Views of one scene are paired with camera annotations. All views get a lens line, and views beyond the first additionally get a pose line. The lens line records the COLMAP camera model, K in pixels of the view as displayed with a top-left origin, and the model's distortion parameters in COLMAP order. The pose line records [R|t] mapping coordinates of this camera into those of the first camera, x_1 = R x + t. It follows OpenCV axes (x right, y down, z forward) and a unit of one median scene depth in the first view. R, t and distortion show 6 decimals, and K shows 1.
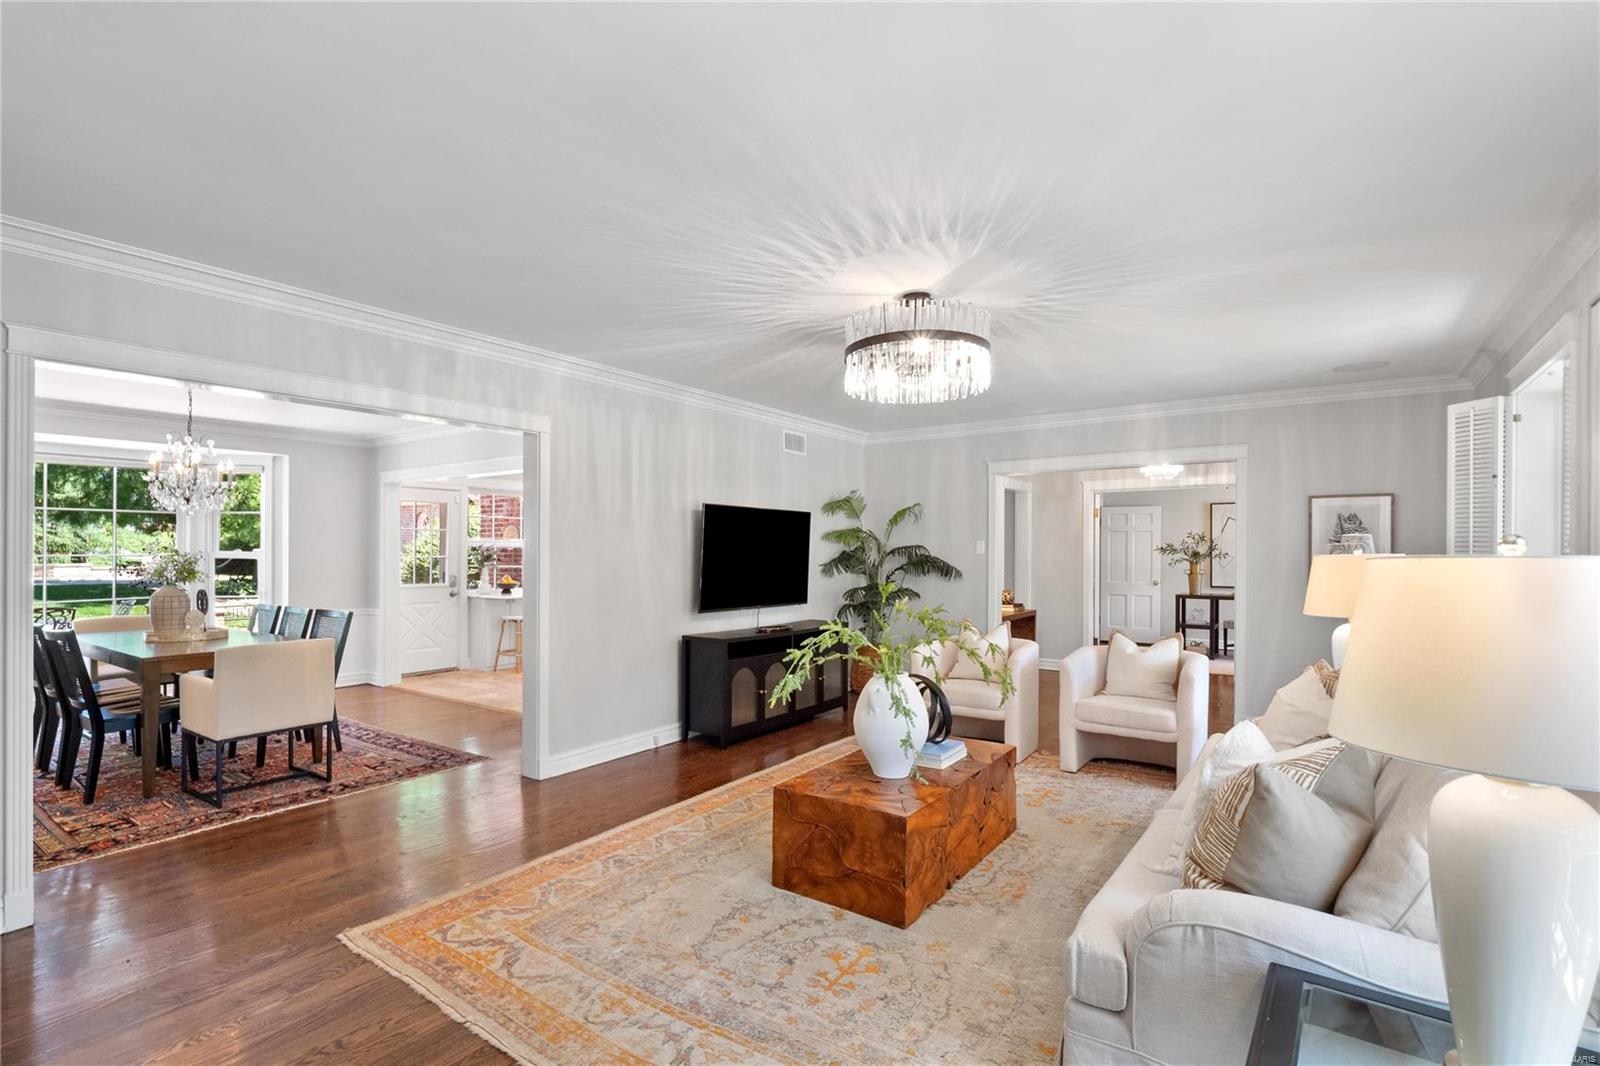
lens RADIAL K [[766.2, 0, 795.2], [0, 766.2, 548.3], [0, 0, 1]] dist [-0.021663, -0.000405]
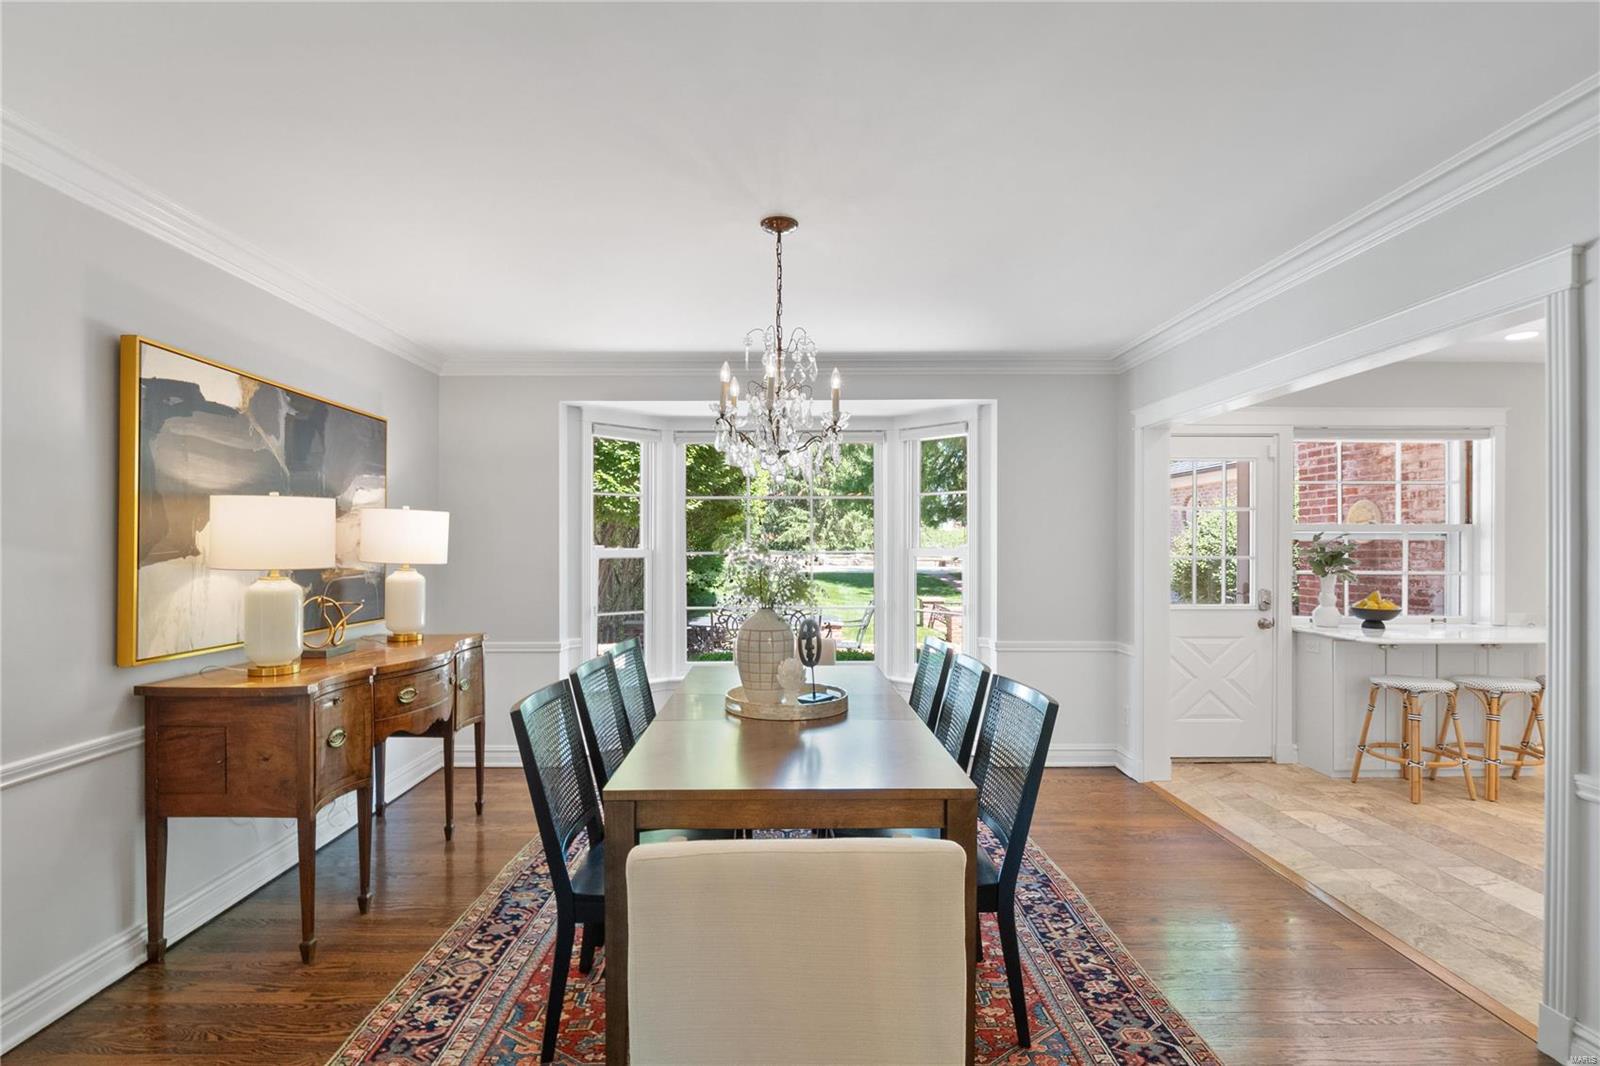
lens RADIAL K [[766.2, 0, 794.0], [0, 766.2, 540.1], [0, 0, 1]] dist [-0.021663, -0.000405]
pose [[0.595874, -0.007174, -0.803046, -0.210170], [0.005473, 0.999973, -0.004872, 0.000195], [0.803059, -0.001492, 0.595897, 0.399908]]
